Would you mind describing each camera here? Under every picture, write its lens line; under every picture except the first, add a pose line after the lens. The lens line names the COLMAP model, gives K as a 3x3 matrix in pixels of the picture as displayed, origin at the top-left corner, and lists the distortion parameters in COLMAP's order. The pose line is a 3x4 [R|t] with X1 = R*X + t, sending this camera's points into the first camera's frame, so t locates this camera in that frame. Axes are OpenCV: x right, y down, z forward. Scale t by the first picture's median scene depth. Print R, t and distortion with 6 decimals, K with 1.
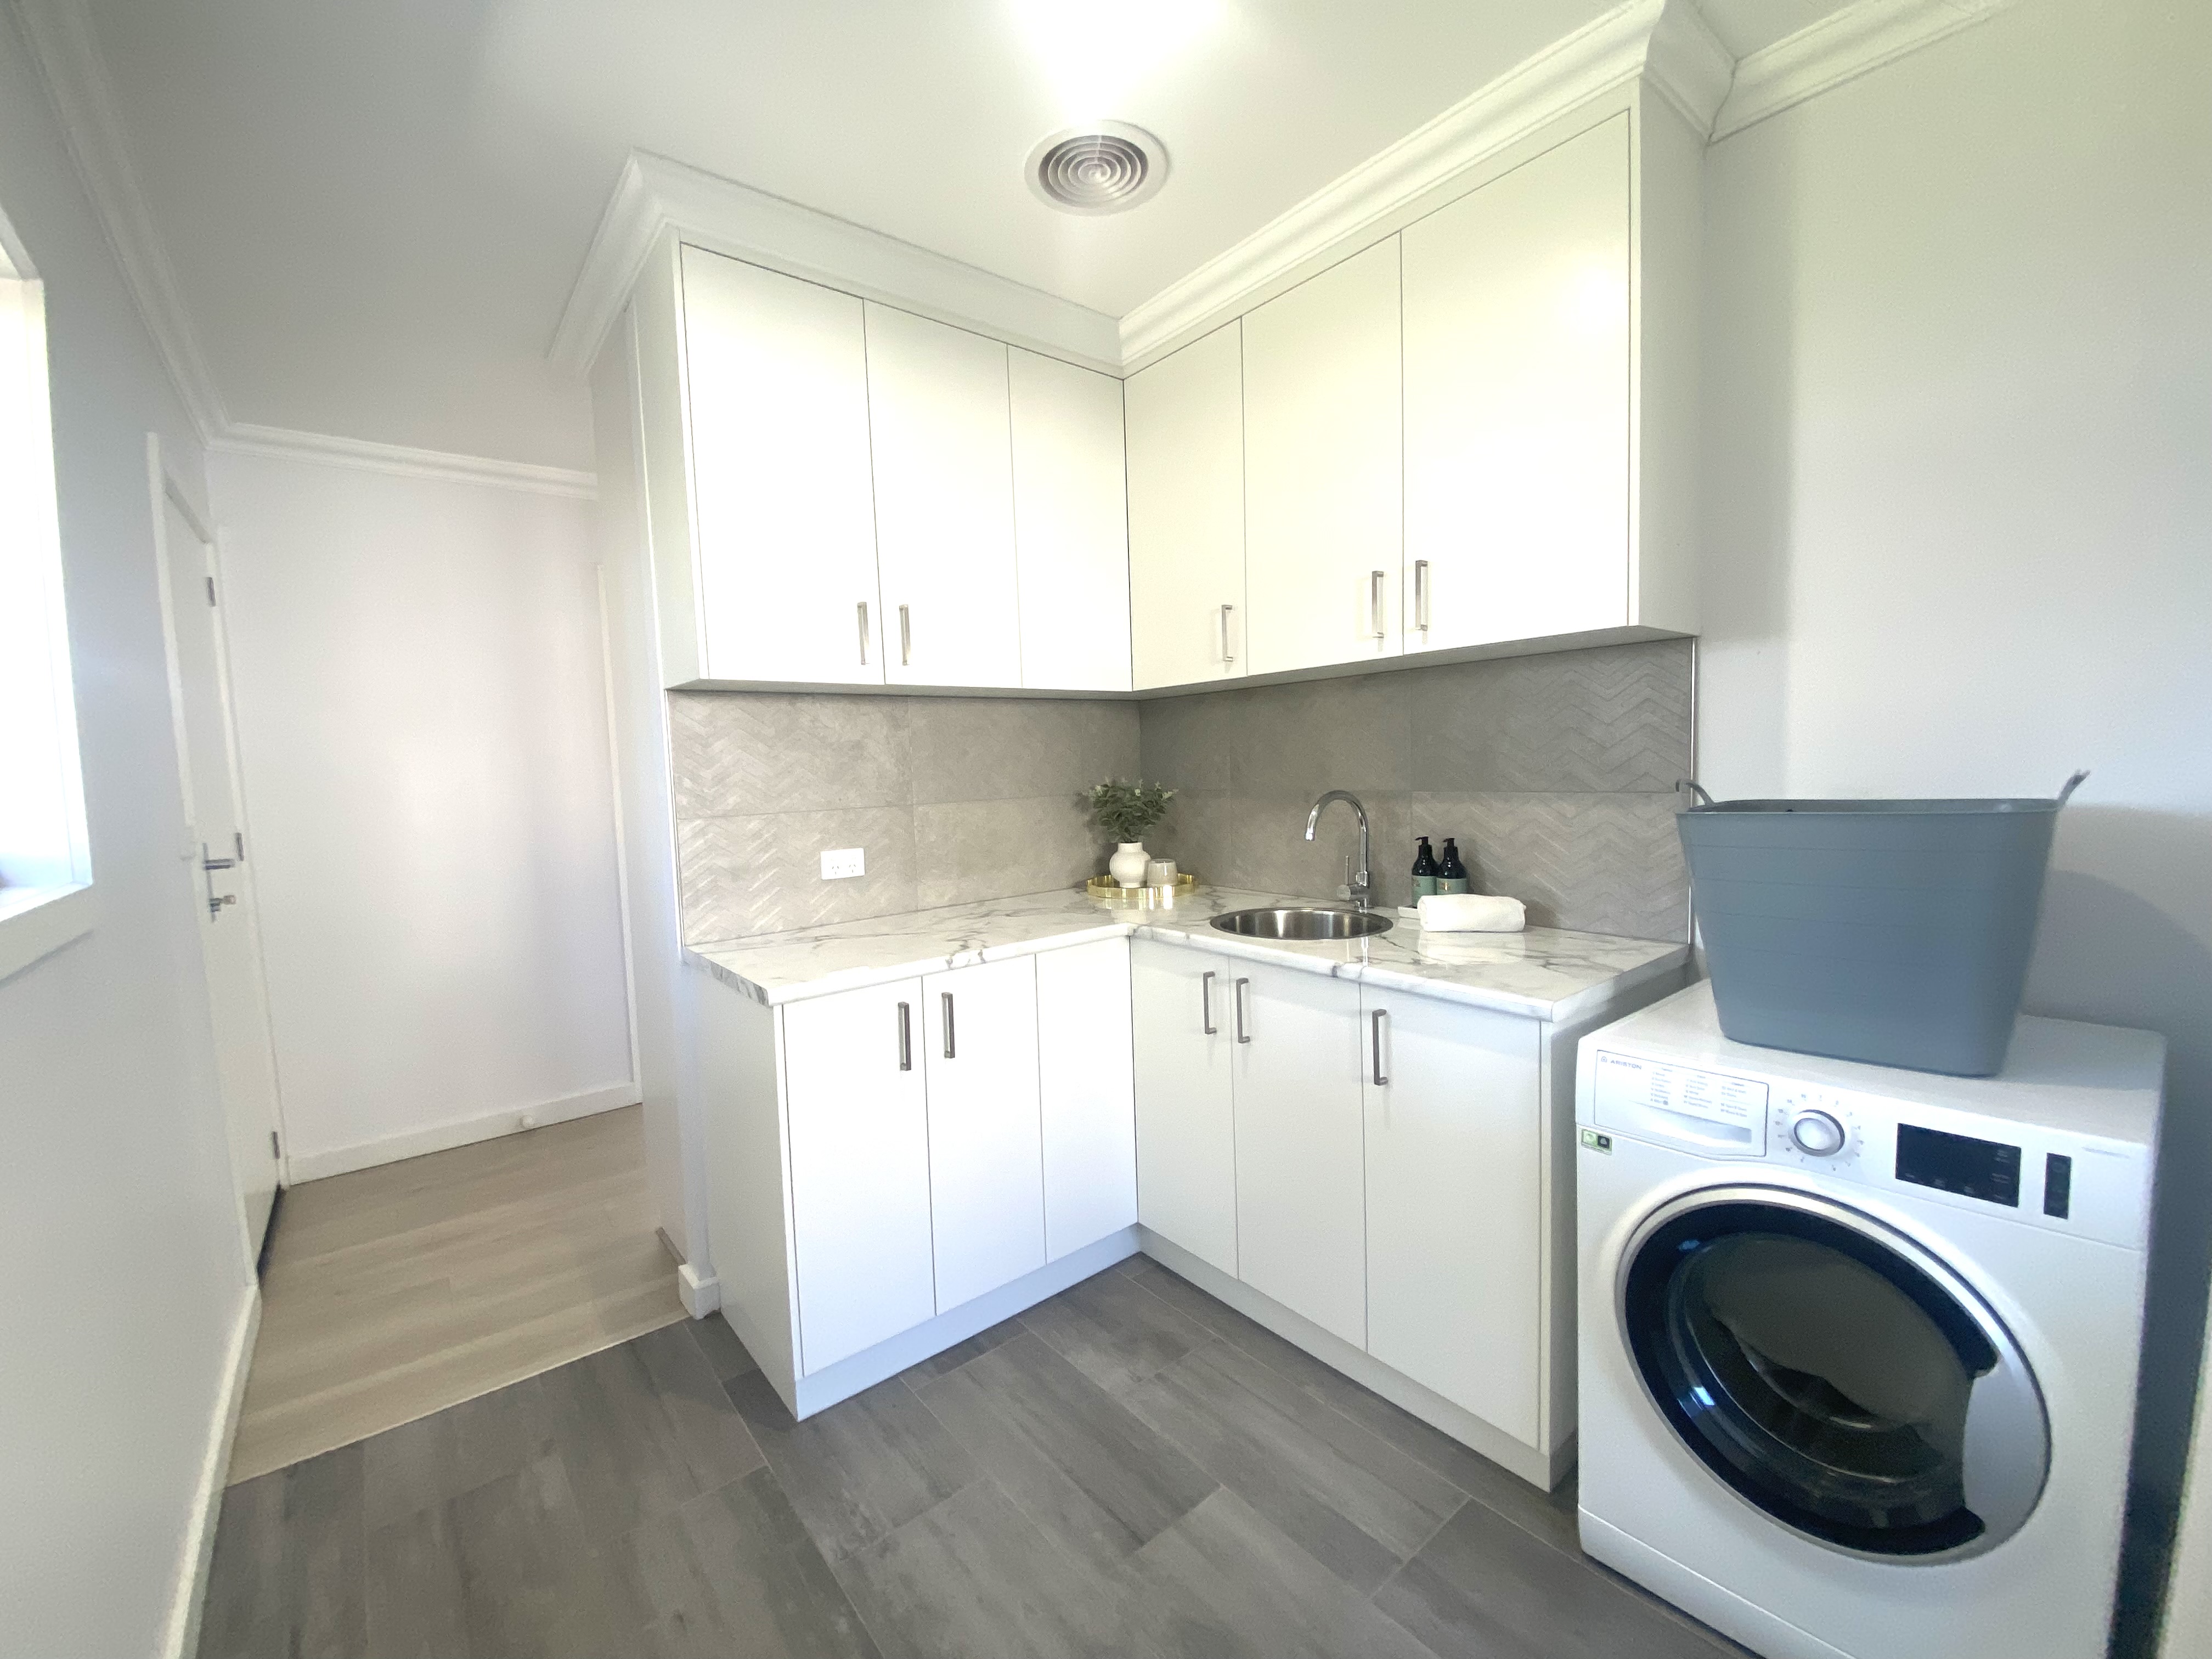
lens RADIAL K [[903.0, 0, 1096.4], [0, 903.0, 820.2], [0, 0, 1]] dist [0.003376, -0.001758]
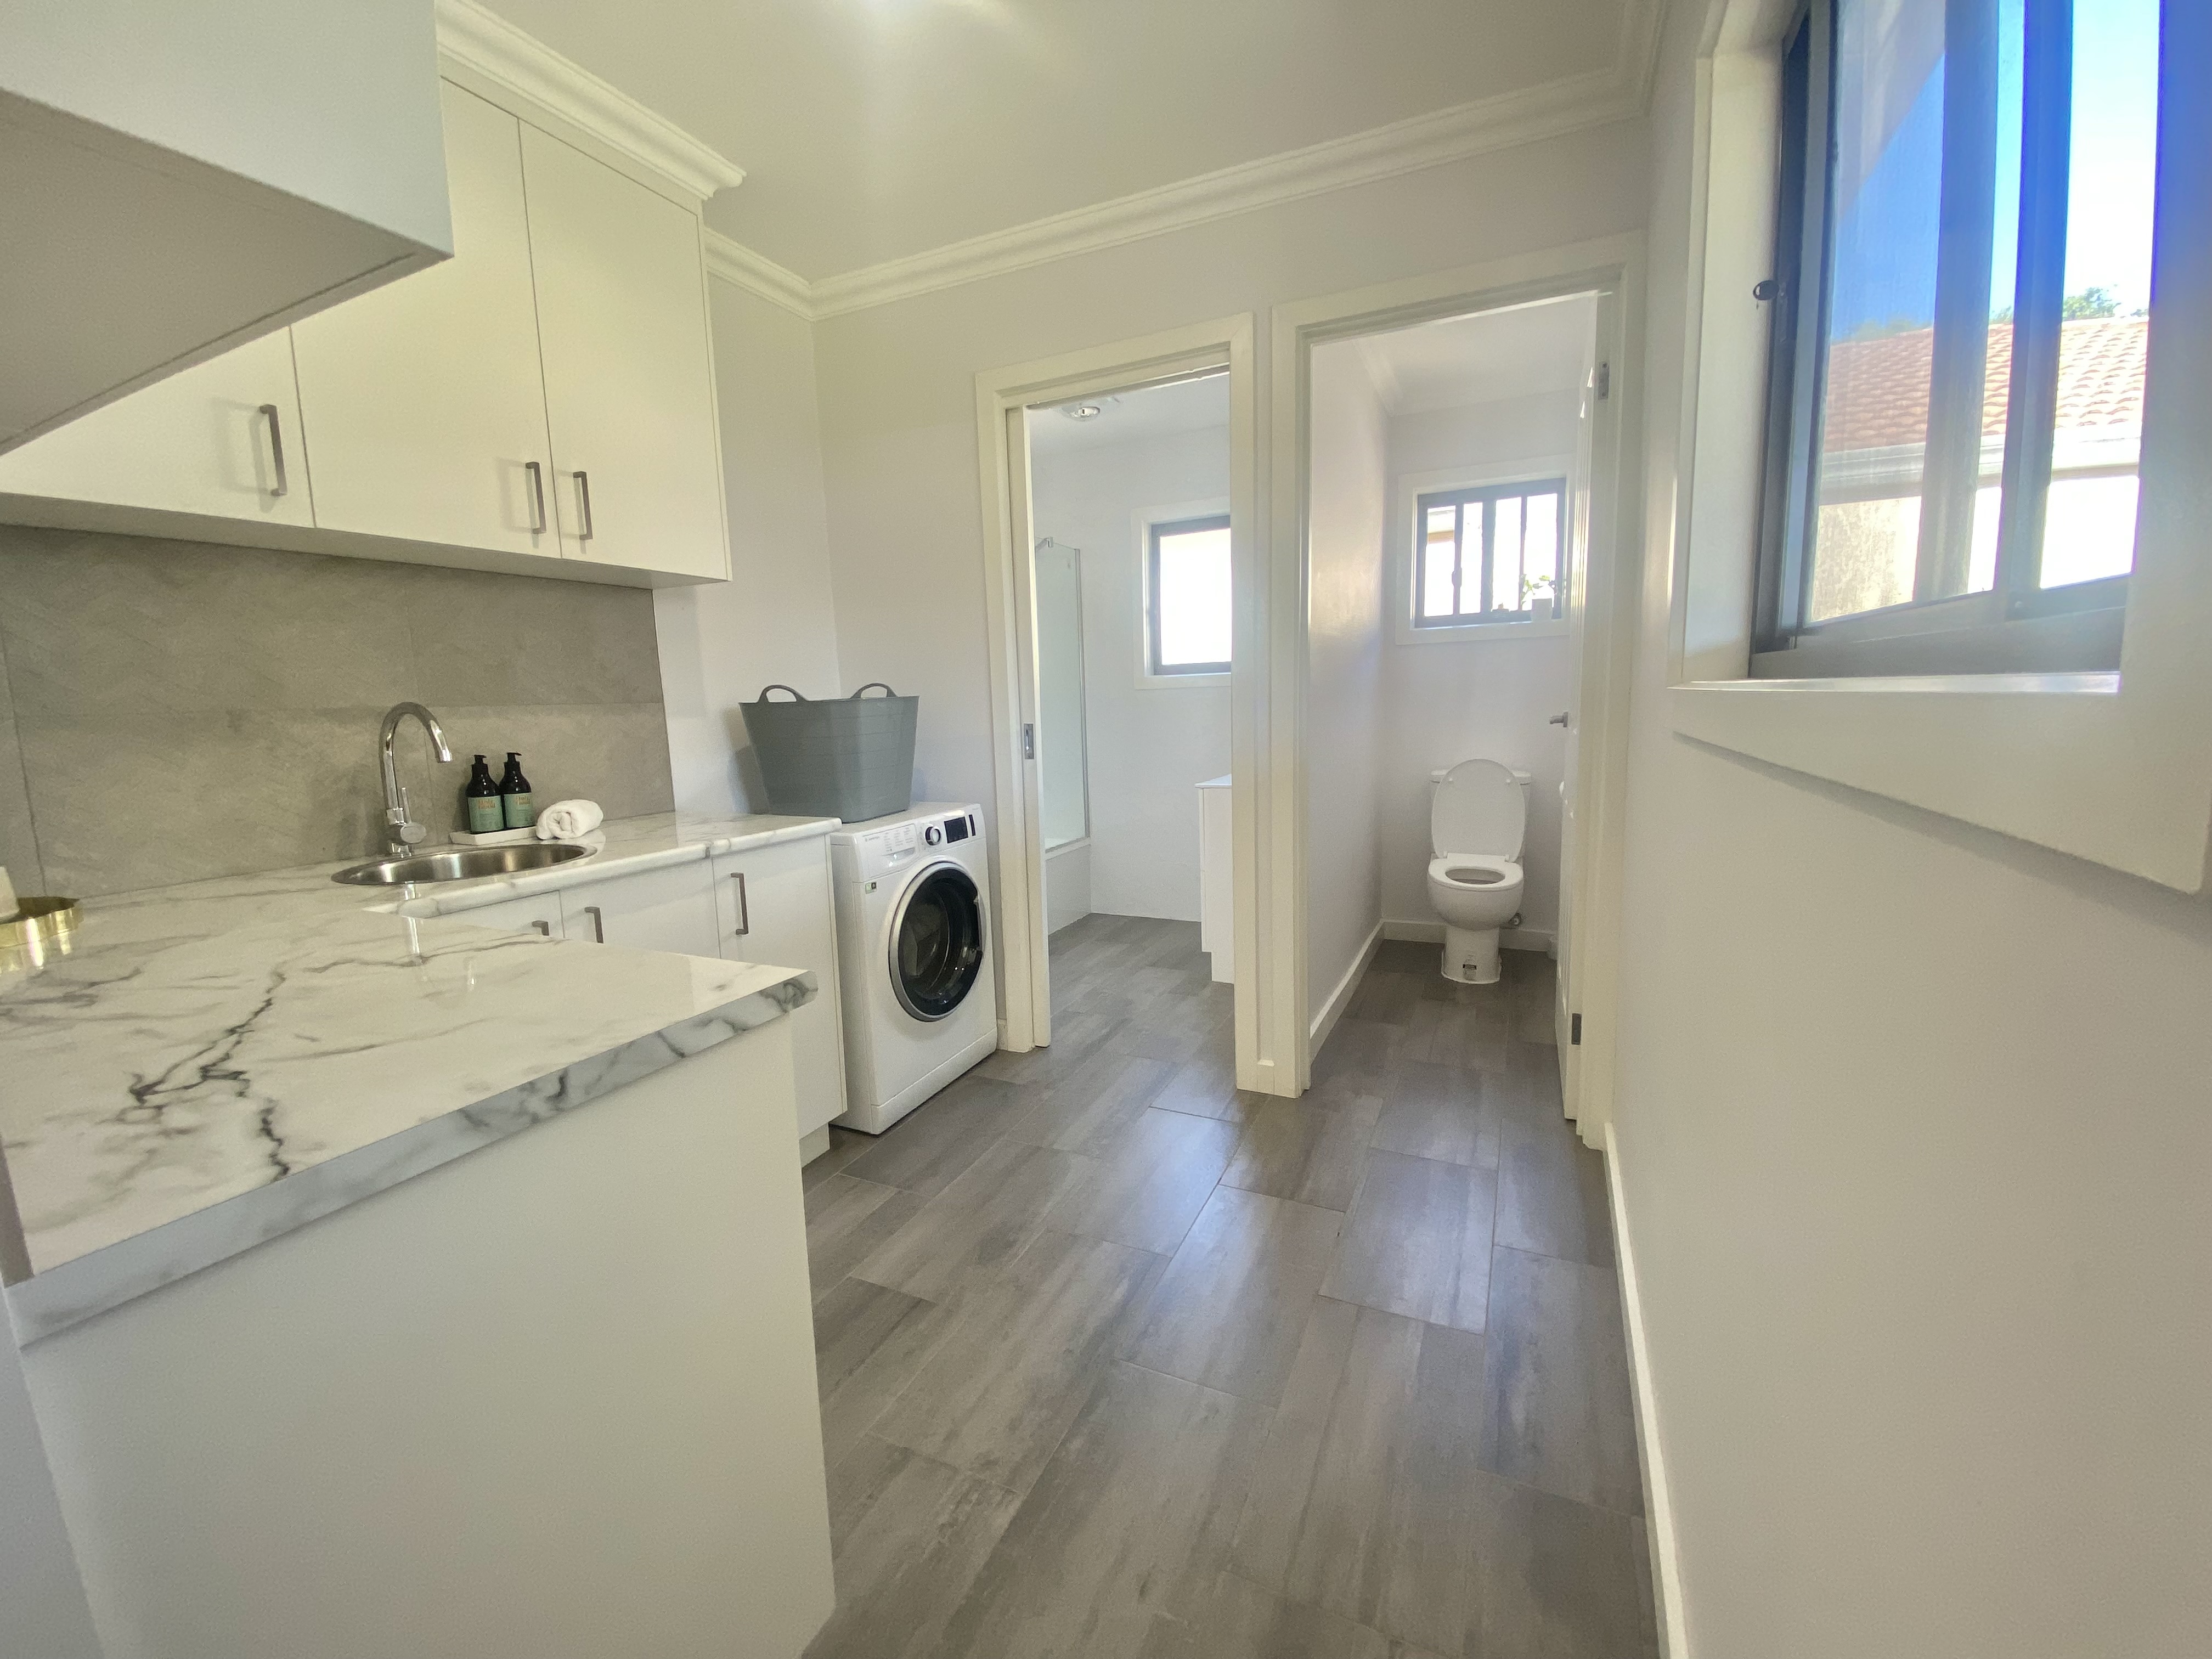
lens RADIAL K [[903.0, 0, 1092.9], [0, 903.0, 823.3], [0, 0, 1]] dist [0.003376, -0.001758]
pose [[-0.424062, -0.082040, 0.901909, -1.003657], [0.100539, 0.985468, 0.136913, 0.032268], [-0.900035, 0.148737, -0.409652, 1.112264]]
